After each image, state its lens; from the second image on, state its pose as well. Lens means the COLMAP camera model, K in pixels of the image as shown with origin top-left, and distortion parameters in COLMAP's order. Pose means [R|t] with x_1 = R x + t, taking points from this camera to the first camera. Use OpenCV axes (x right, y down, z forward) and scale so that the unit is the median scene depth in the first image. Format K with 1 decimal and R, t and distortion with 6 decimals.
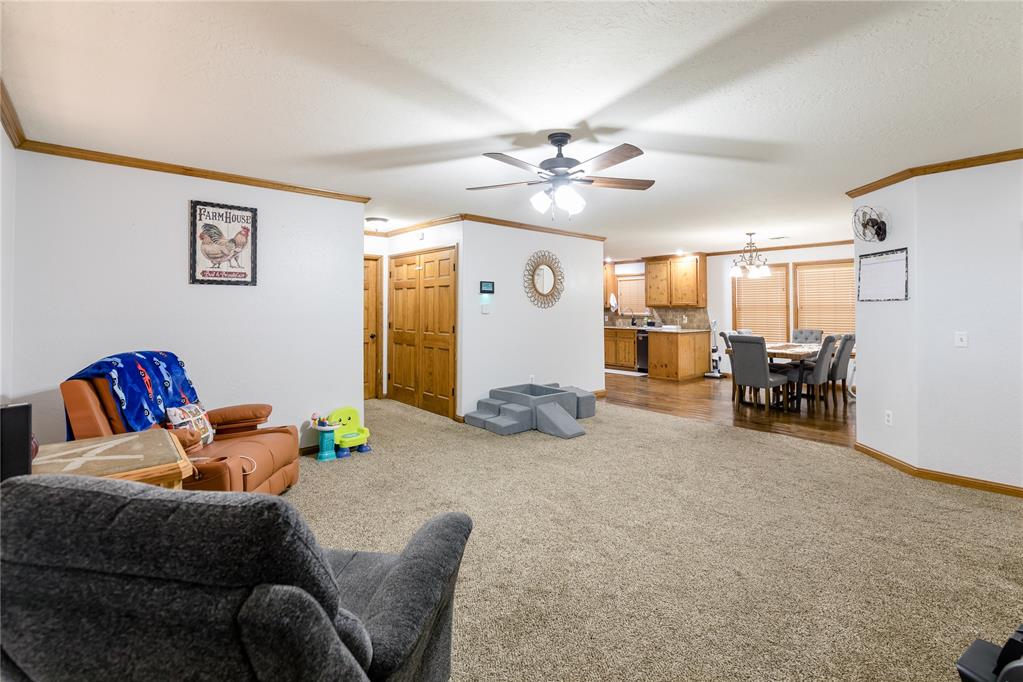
lens RADIAL K [[464.6, 0, 515.9], [0, 464.6, 296.4], [0, 0, 1]] dist [-0.000612, -0.000019]
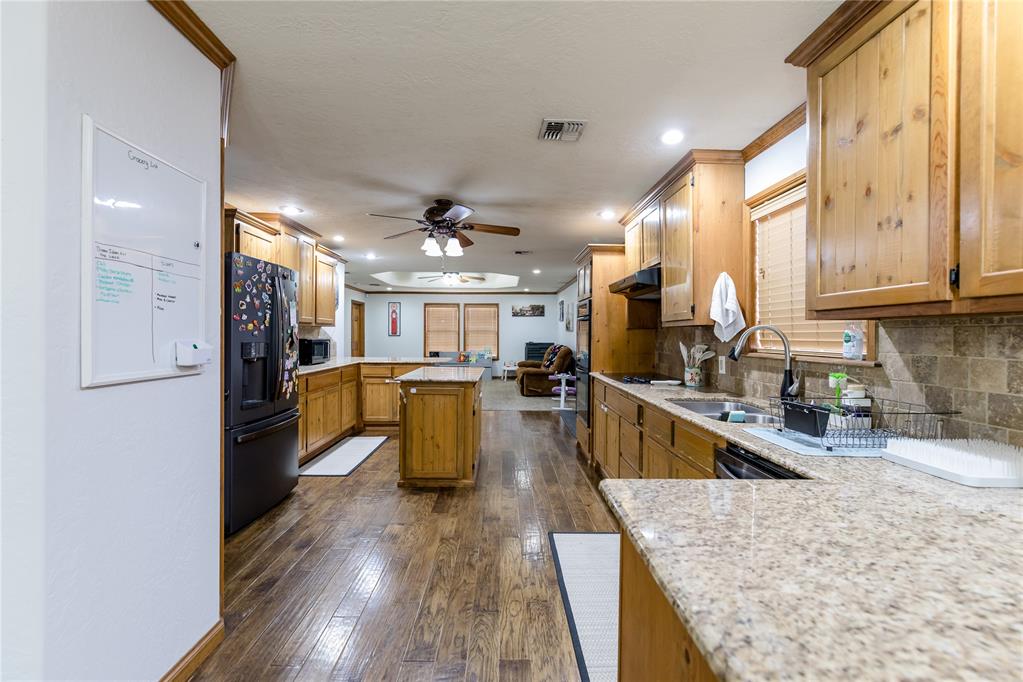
lens RADIAL K [[442.7, 0, 514.0], [0, 442.7, 336.5], [0, 0, 1]] dist [0.000317, -0.000044]
pose [[0.751121, 0.007875, -0.660118, 0.325473], [0.010009, 0.999678, 0.023315, 0.026374], [0.660089, -0.024119, 0.750800, 0.834578]]
